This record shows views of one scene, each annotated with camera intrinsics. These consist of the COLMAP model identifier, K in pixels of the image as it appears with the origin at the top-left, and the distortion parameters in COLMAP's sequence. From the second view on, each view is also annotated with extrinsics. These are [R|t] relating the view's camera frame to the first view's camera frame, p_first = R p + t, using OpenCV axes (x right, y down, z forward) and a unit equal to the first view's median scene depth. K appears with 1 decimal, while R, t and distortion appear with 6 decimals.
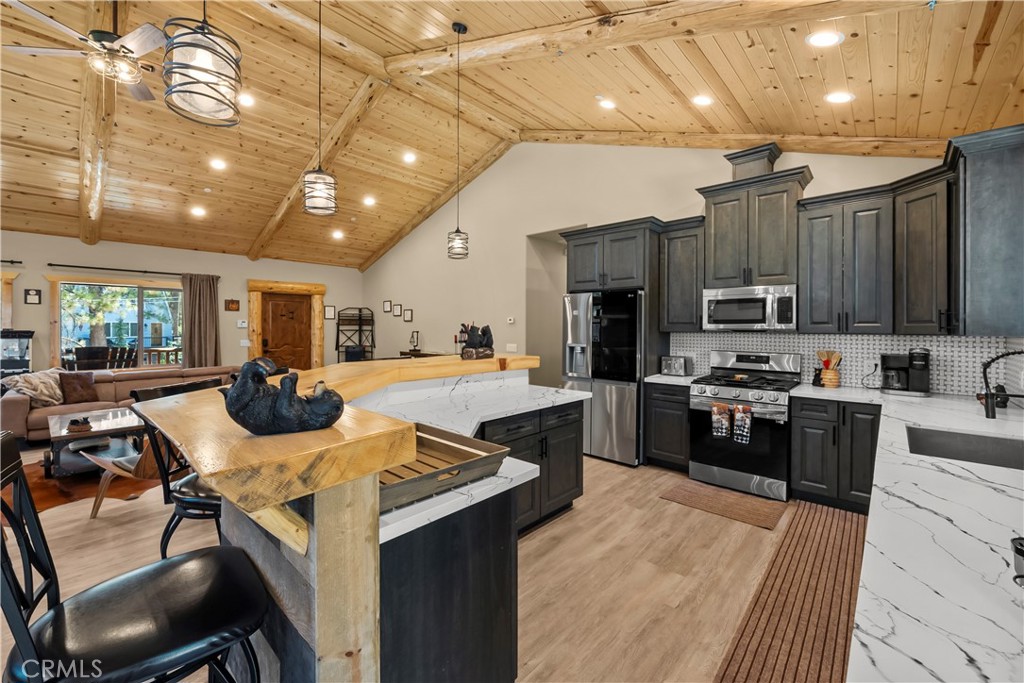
lens RADIAL K [[412.4, 0, 511.2], [0, 412.4, 328.6], [0, 0, 1]] dist [-0.001325, 0.000180]
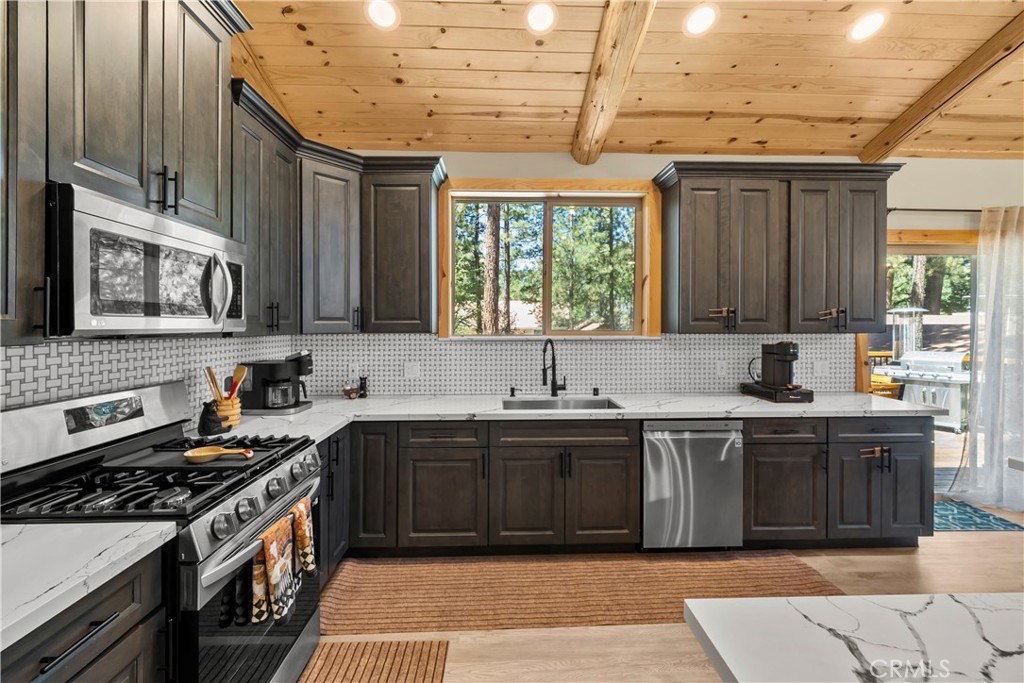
lens RADIAL K [[412.4, 0, 511.2], [0, 412.4, 328.6], [0, 0, 1]] dist [-0.001325, 0.000180]
pose [[-0.695028, -0.004506, 0.718969, 0.052307], [0.004681, 0.999931, 0.010793, -0.001863], [-0.718967, 0.010867, -0.694959, 0.676220]]
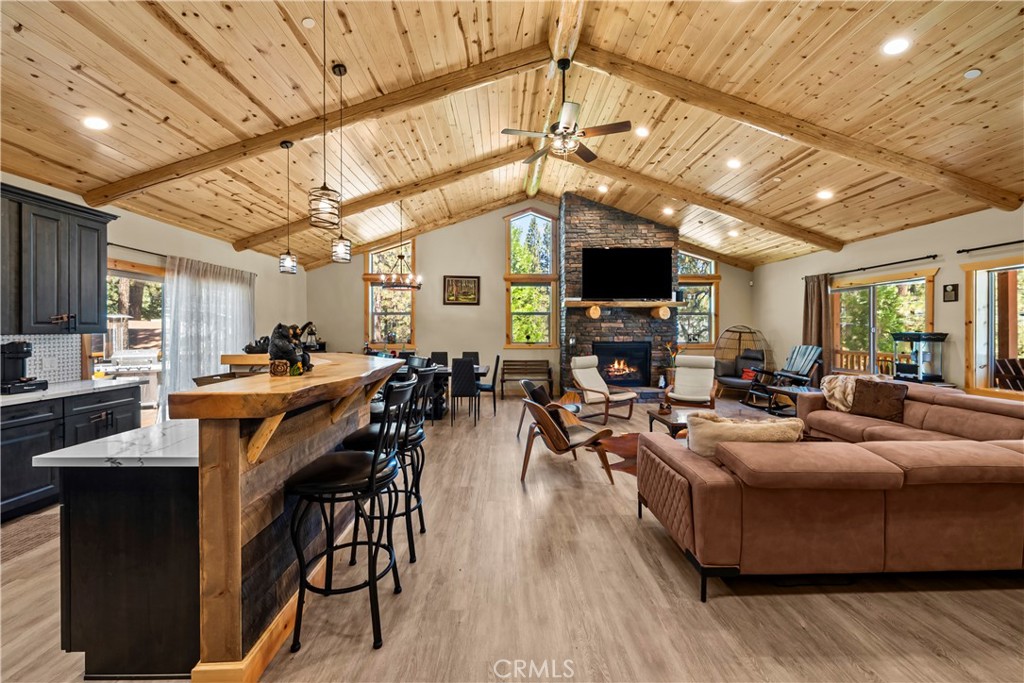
lens RADIAL K [[400.5, 0, 511.0], [0, 400.5, 331.4], [0, 0, 1]] dist [-0.001693, -0.000080]
pose [[-0.731616, 0.001939, -0.681714, 0.054731], [-0.003730, 0.999970, 0.006847, -0.000505], [0.681706, 0.007552, -0.731587, 0.844280]]
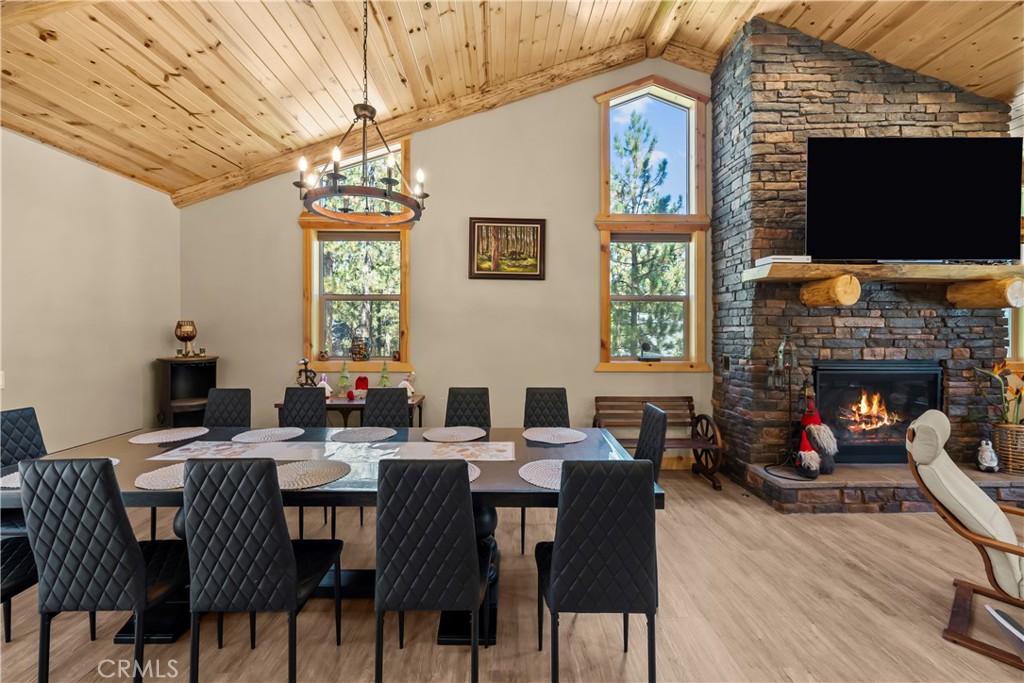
lens RADIAL K [[412.4, 0, 511.2], [0, 412.4, 328.6], [0, 0, 1]] dist [-0.001325, 0.000180]
pose [[-0.732459, -0.002911, -0.680805, -0.274499], [-0.005991, 0.999980, 0.002170, -0.002420], [0.680785, 0.005668, -0.732462, 0.273601]]
